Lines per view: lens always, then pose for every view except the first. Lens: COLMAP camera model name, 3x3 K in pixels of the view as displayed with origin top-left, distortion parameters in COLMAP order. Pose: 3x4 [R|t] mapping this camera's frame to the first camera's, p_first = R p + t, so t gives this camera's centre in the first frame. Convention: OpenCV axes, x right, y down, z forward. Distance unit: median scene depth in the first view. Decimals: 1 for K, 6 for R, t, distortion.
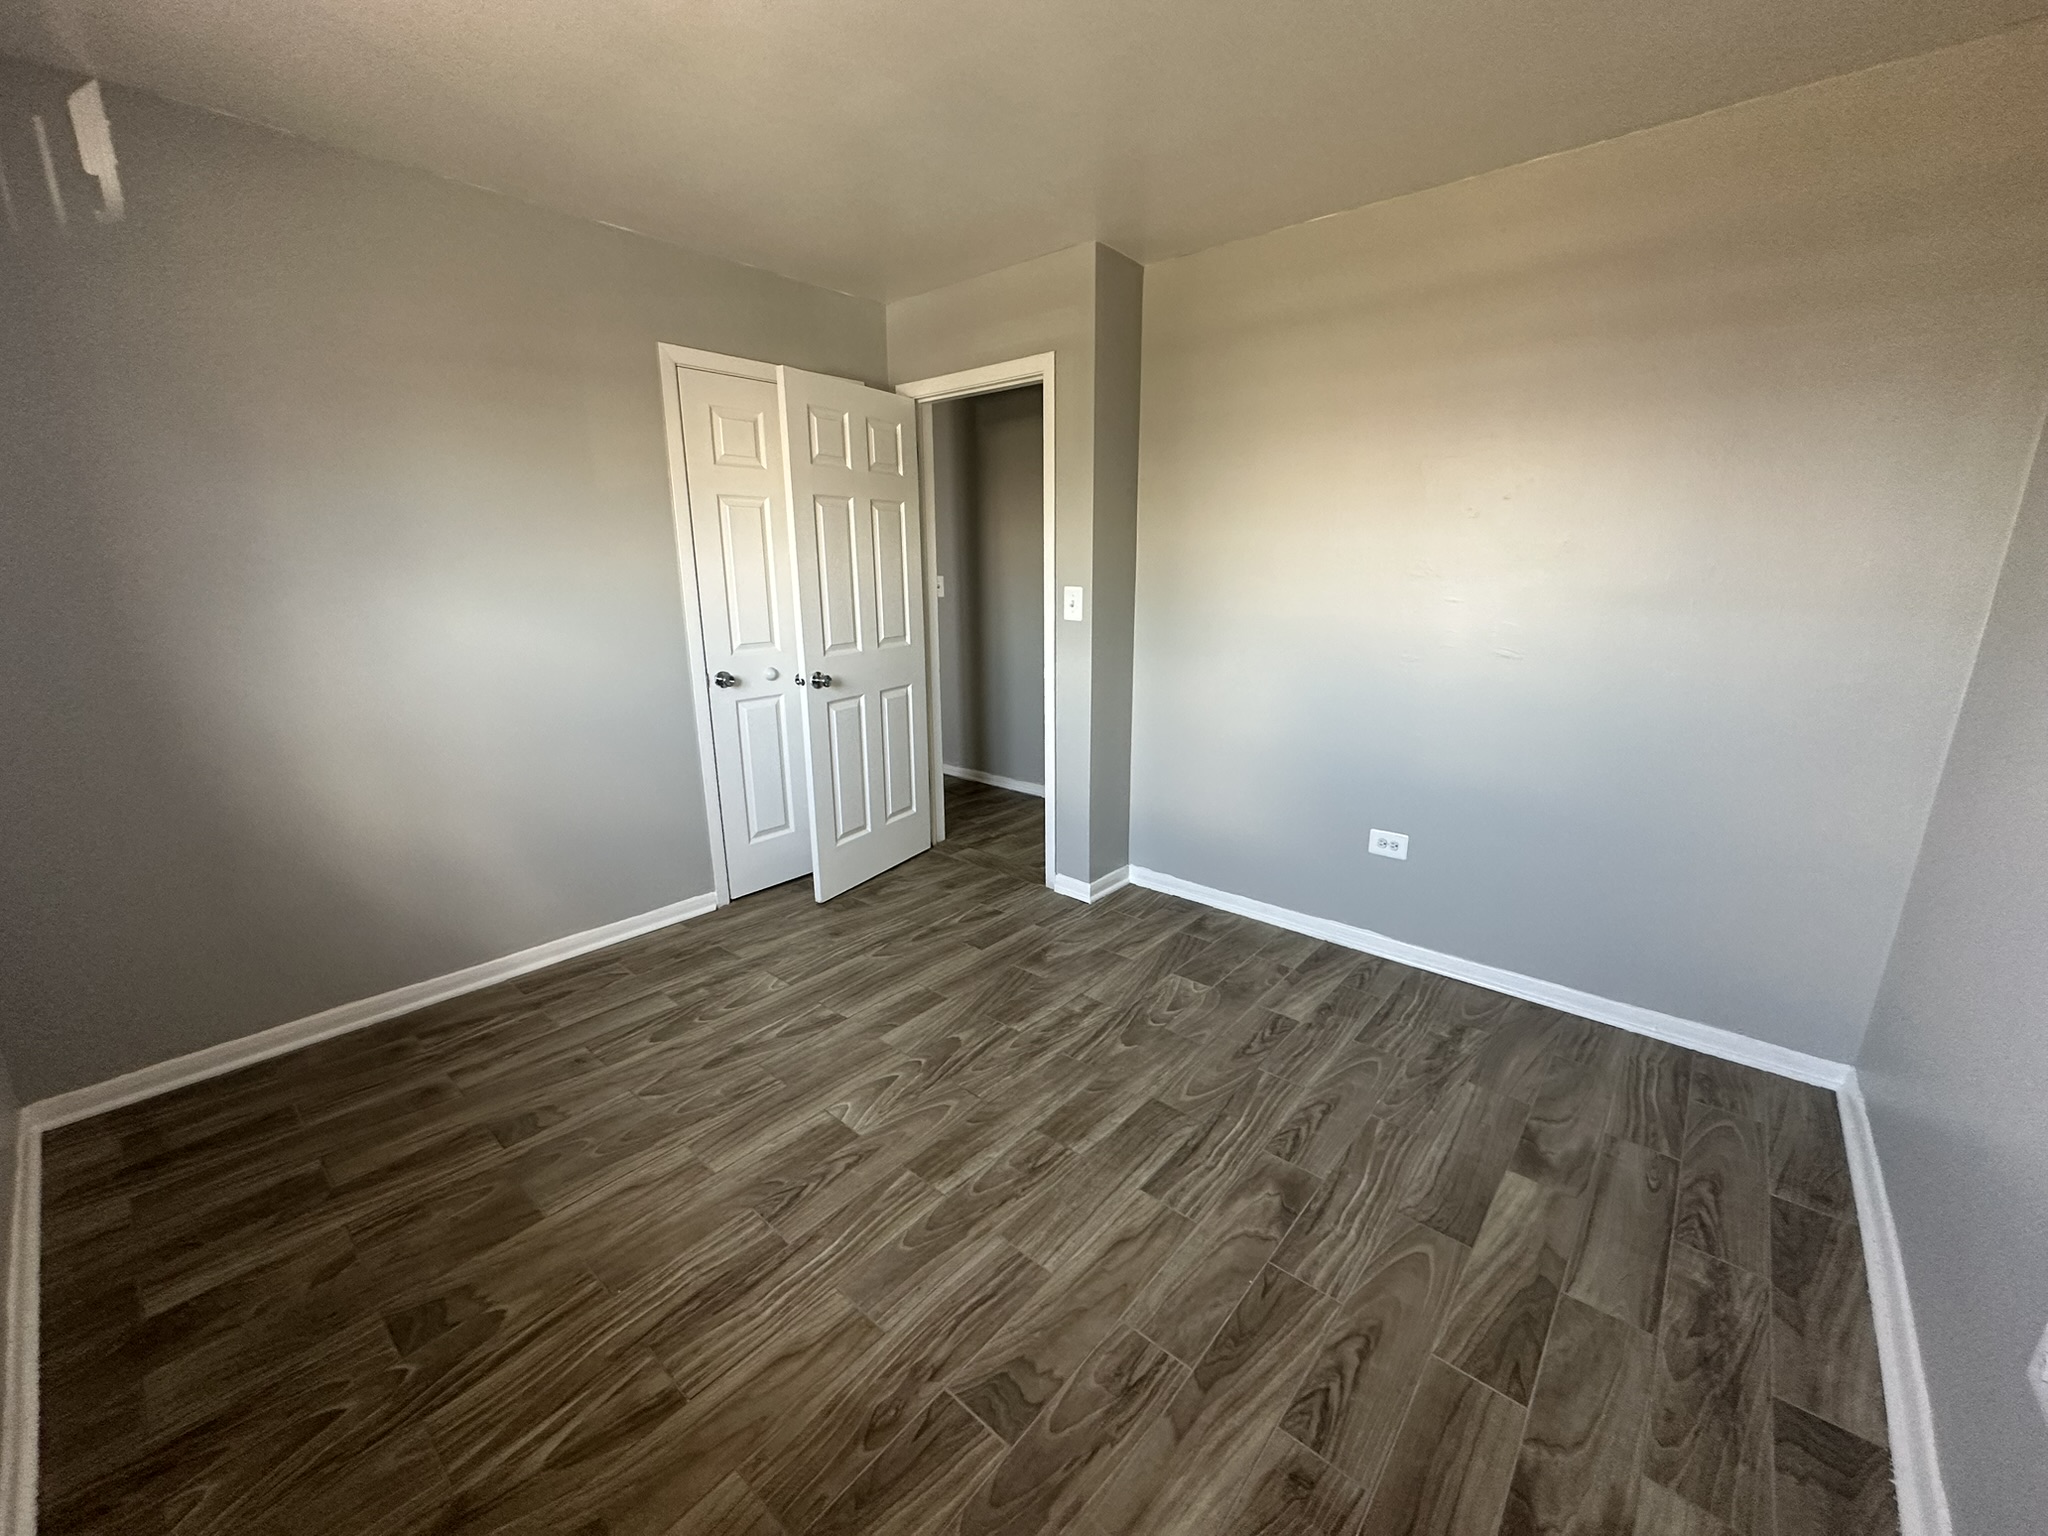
lens RADIAL K [[815.6, 0, 1021.6], [0, 815.6, 769.7], [0, 0, 1]] dist [-0.004184, 0.000643]
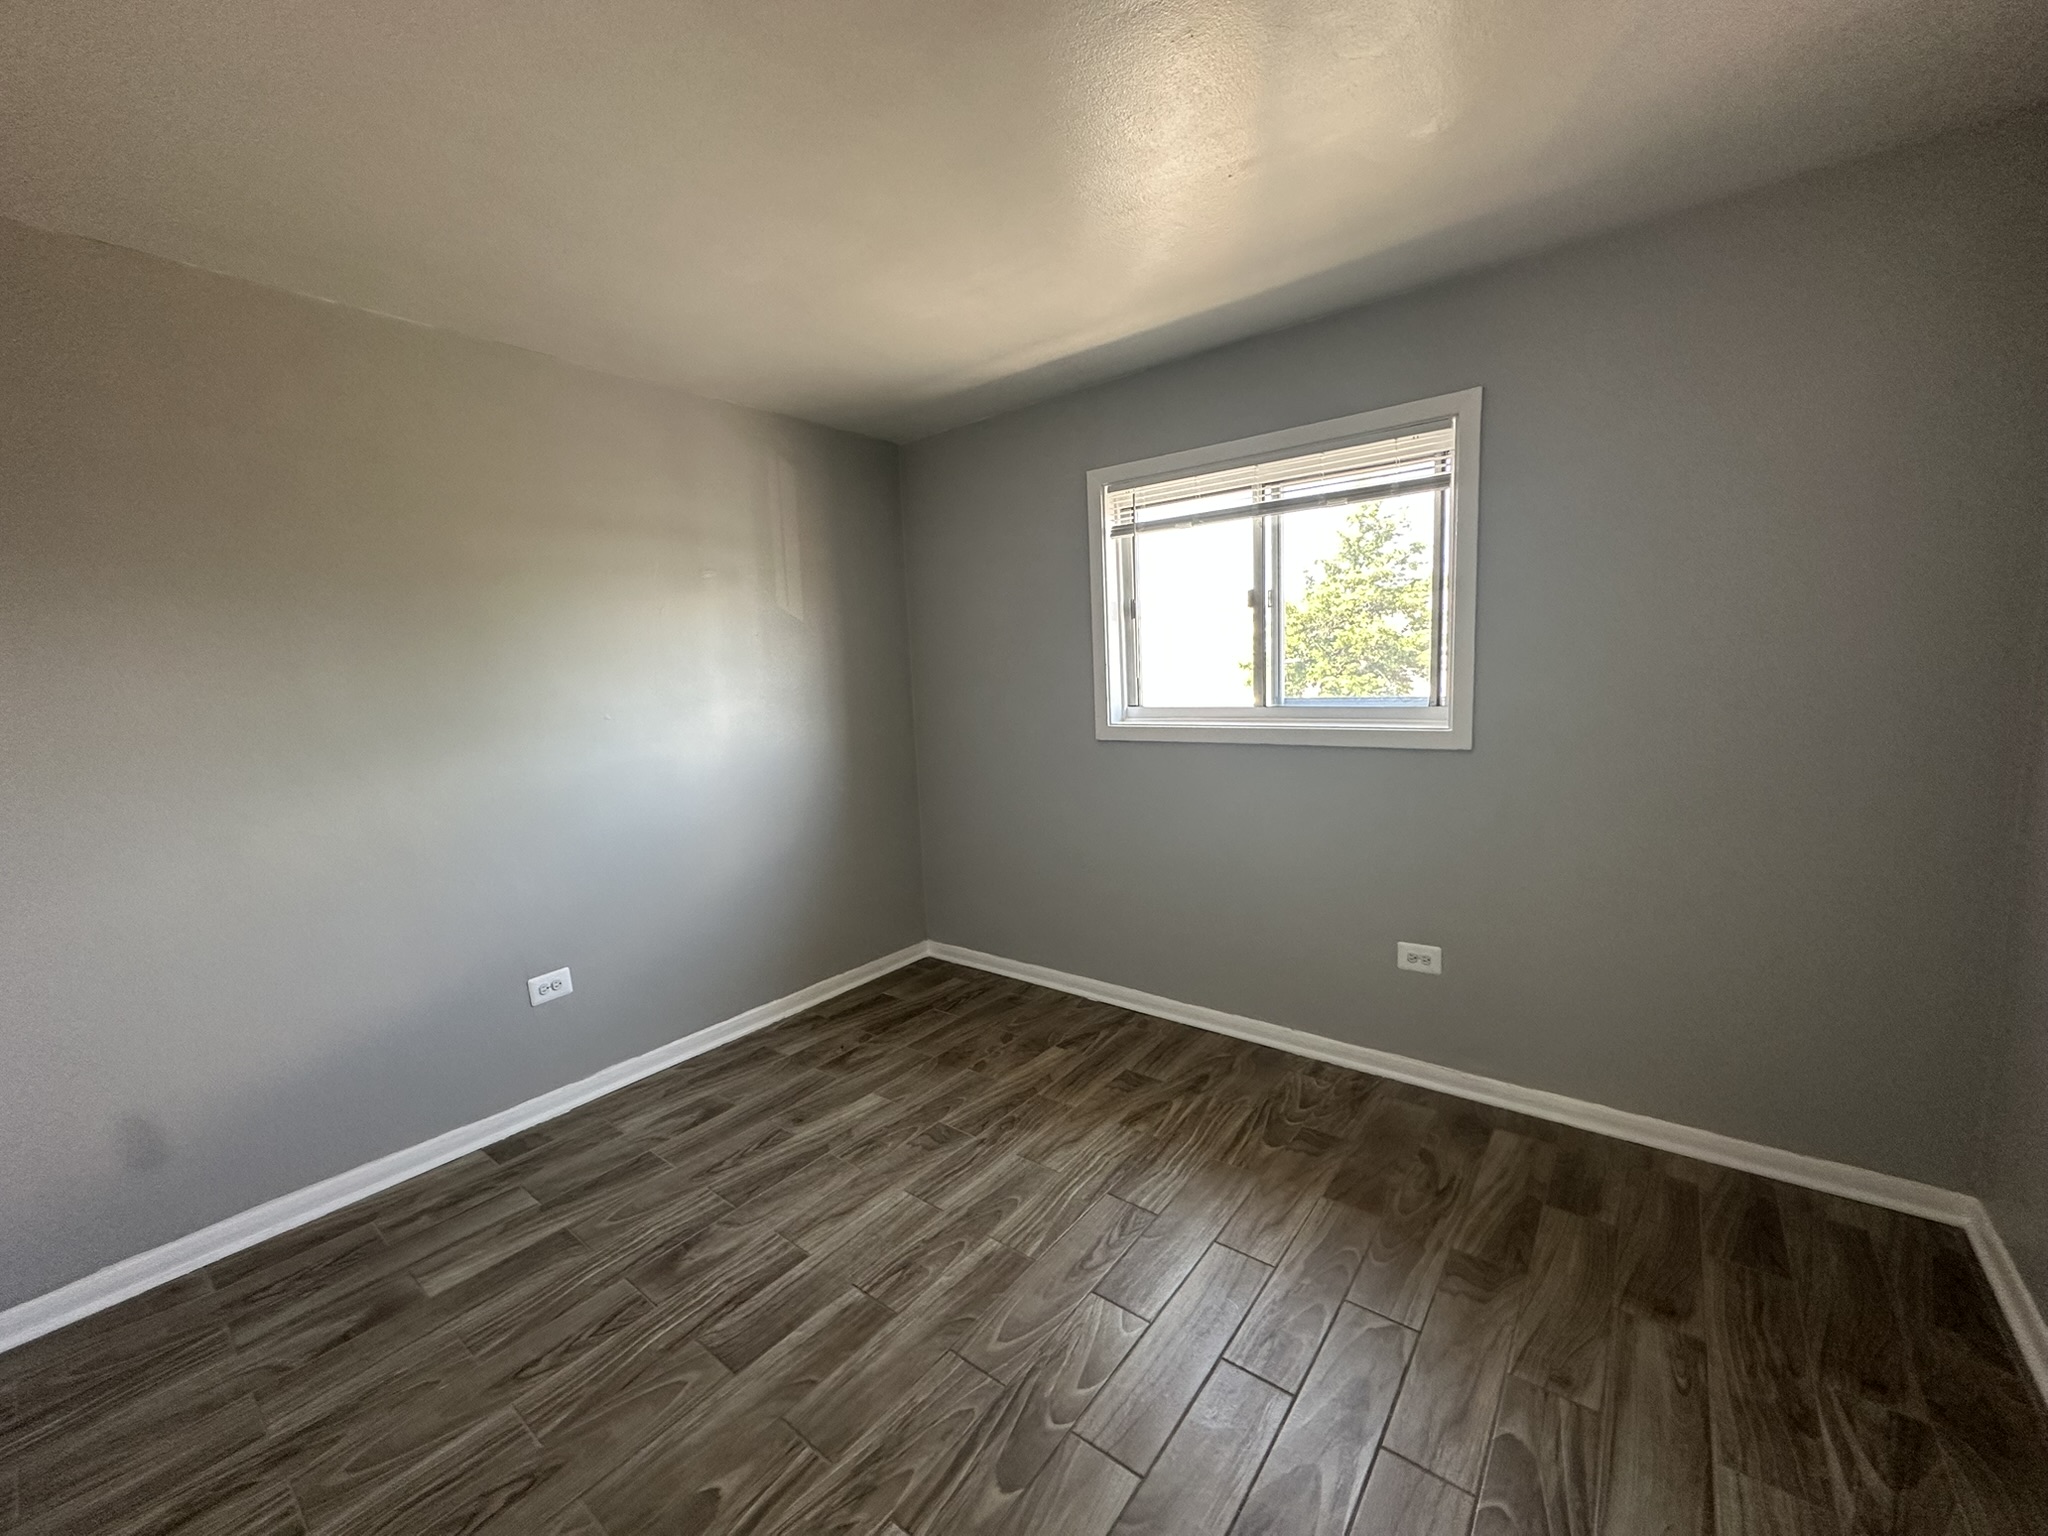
lens RADIAL K [[815.6, 0, 1021.6], [0, 815.6, 769.7], [0, 0, 1]] dist [-0.004184, 0.000643]
pose [[-0.997990, 0.050059, -0.038854, -0.126232], [0.032388, 0.929952, 0.366252, -0.470063], [0.054467, 0.364258, -0.929704, 1.800779]]
